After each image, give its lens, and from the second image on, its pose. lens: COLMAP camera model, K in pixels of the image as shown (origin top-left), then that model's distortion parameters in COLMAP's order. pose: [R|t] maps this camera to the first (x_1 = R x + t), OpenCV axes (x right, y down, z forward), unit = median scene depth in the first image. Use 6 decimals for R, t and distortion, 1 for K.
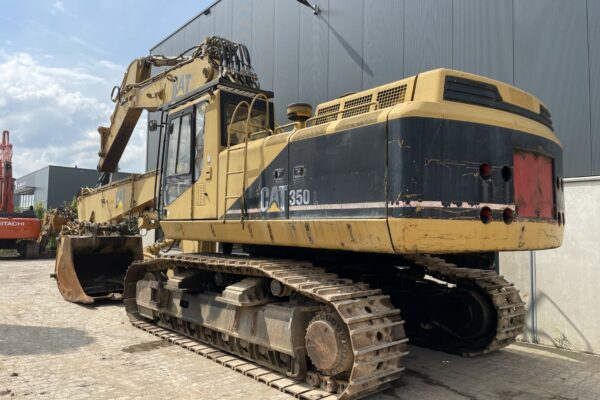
lens RADIAL K [[452.3, 0, 302.5], [0, 452.3, 202.8], [0, 0, 1]] dist [0.100573, -0.135647]
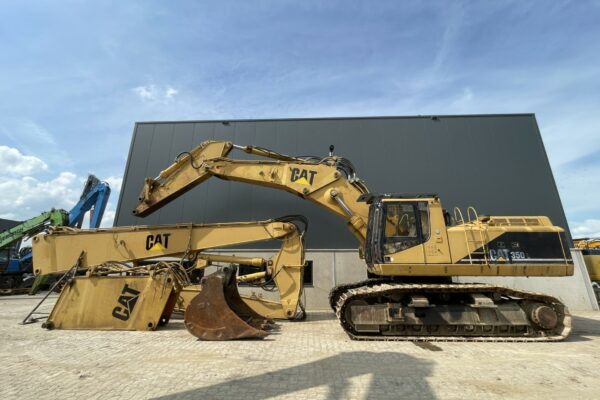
lens RADIAL K [[242.6, 0, 301.4], [0, 242.6, 199.0], [0, 0, 1]] dist [-0.002448, -0.000515]
pose [[0.680110, 0.189404, 0.708220, -1.638130], [-0.036064, 0.973524, -0.225723, 0.027683], [-0.732222, 0.127976, 0.668934, 0.857783]]
